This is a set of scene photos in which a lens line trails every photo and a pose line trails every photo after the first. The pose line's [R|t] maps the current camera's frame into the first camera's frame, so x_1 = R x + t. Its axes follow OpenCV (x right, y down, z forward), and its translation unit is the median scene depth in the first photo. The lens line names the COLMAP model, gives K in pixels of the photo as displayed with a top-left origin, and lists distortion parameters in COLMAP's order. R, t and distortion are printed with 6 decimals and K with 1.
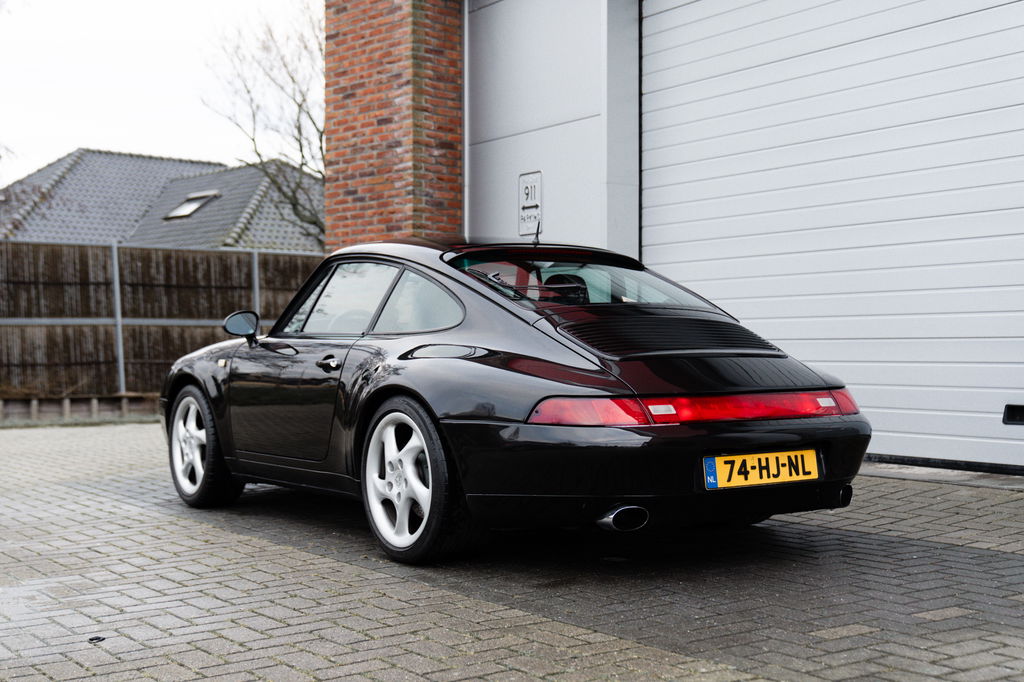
lens RADIAL K [[1187.2, 0, 467.3], [0, 1187.2, 368.5], [0, 0, 1]] dist [0.004572, -0.009071]
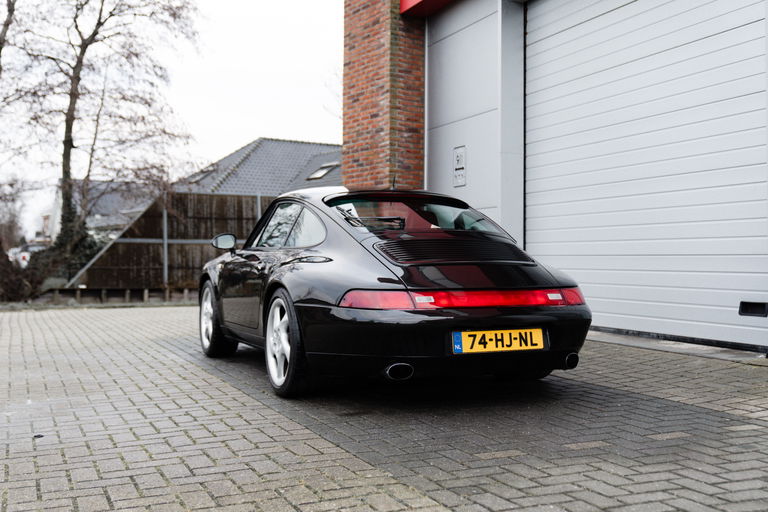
lens RADIAL K [[752.7, 0, 379.0], [0, 752.7, 237.3], [0, 0, 1]] dist [-0.001689, -0.017000]
pose [[0.988487, 0.005559, -0.151203, 0.089867], [-0.012773, 0.998824, -0.046779, 0.000589], [0.150766, 0.048171, 0.987395, 0.017291]]
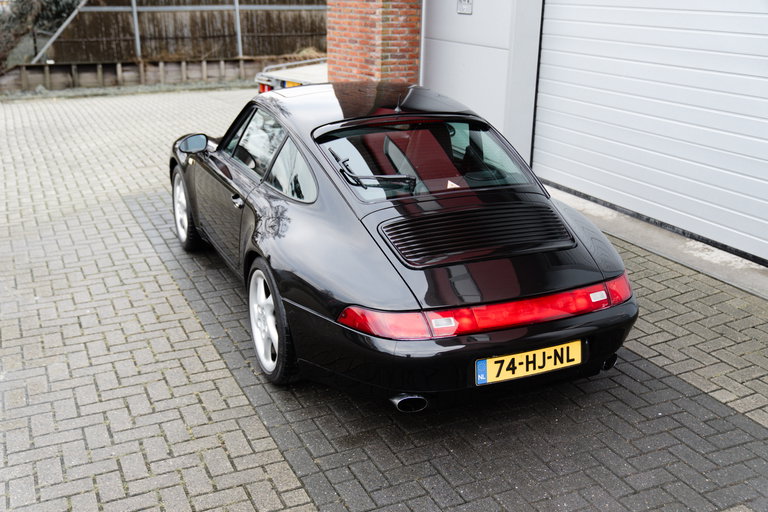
lens RADIAL K [[752.7, 0, 379.0], [0, 752.7, 237.3], [0, 0, 1]] dist [-0.001689, -0.017000]
pose [[0.991291, 0.054011, -0.120100, 0.066890], [-0.019100, 0.961345, 0.274683, -0.093217], [0.130294, -0.269997, 0.954005, 0.100535]]
